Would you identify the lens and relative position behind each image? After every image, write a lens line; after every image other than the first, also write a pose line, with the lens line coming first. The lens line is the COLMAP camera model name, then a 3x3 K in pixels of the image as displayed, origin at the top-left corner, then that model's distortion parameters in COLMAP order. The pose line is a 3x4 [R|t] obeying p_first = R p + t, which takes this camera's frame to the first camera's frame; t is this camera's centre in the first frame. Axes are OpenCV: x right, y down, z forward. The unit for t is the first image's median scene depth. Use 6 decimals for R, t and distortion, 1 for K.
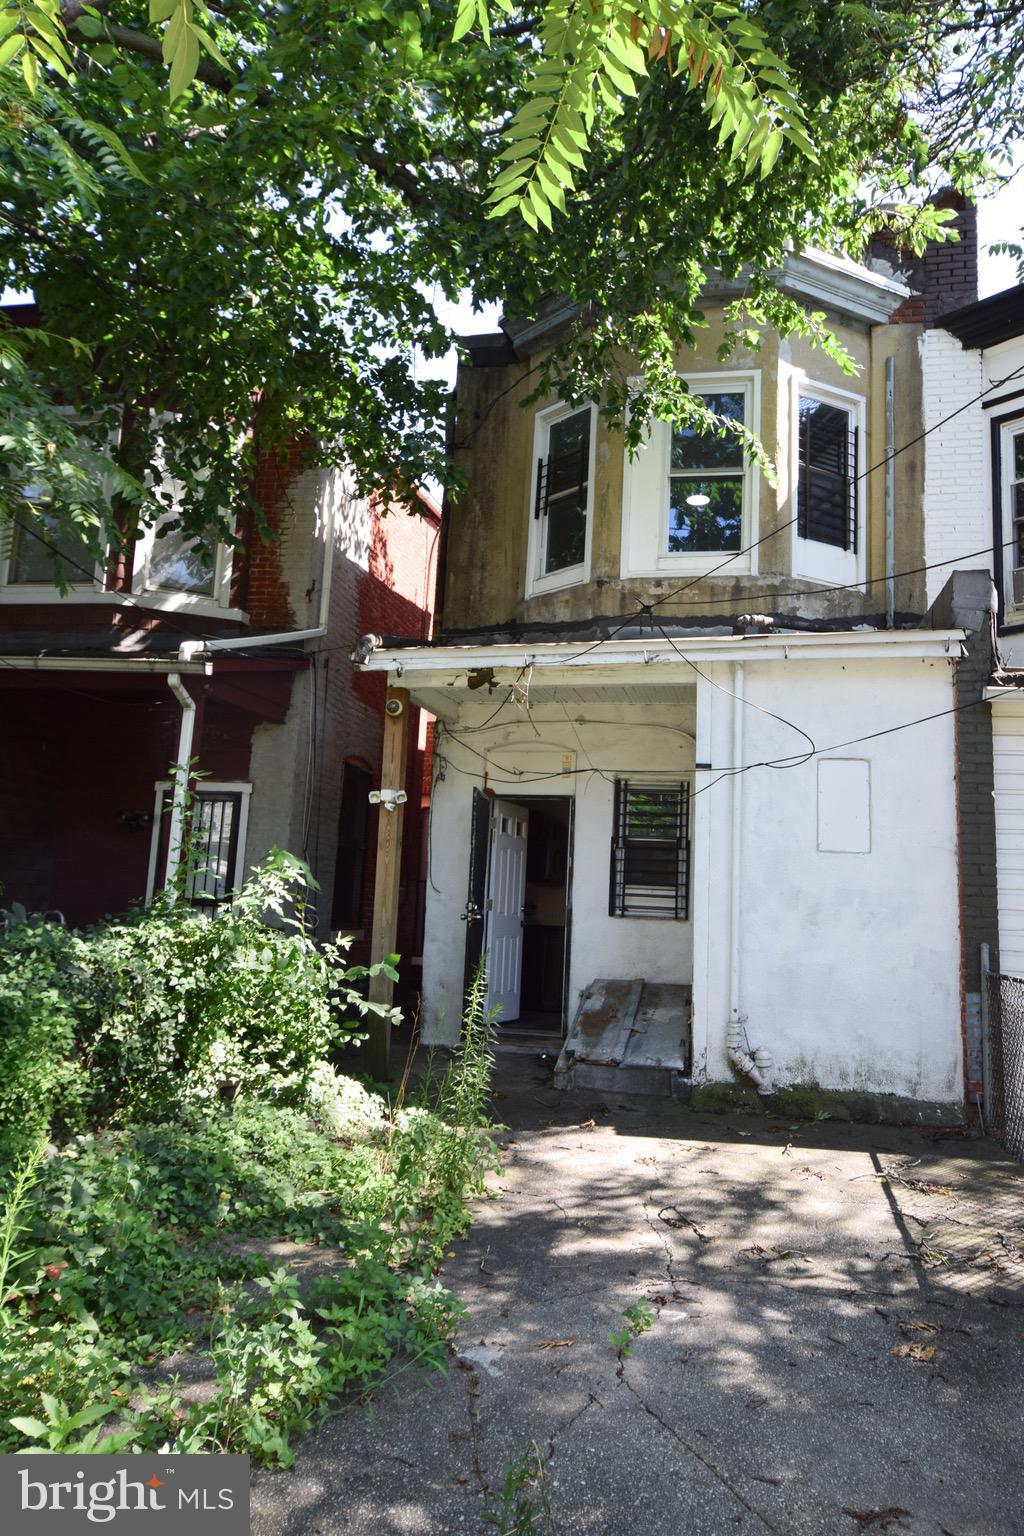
lens RADIAL K [[1048.4, 0, 512.5], [0, 1048.4, 766.1], [0, 0, 1]] dist [-0.008544, -0.003426]
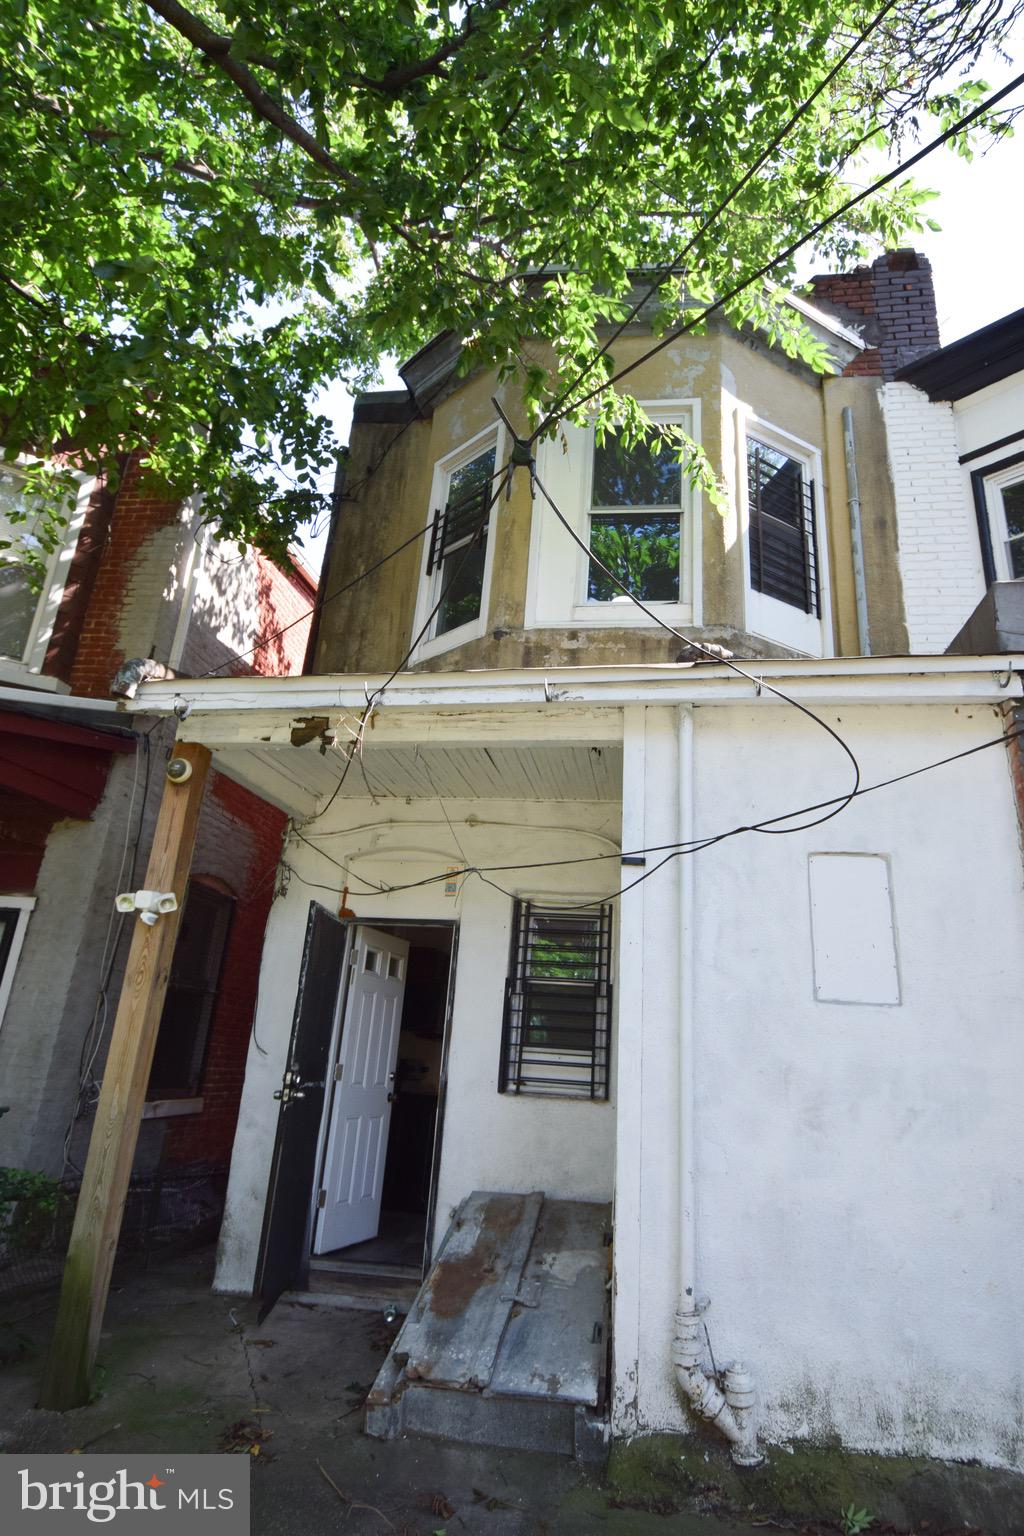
lens RADIAL K [[845.7, 0, 538.6], [0, 845.7, 761.9], [0, 0, 1]] dist [-0.005245, -0.003719]
pose [[0.996533, 0.038577, 0.073715, 0.071246], [-0.023369, 0.980123, -0.197009, 0.037241], [-0.079850, 0.194603, 0.977626, 0.411756]]
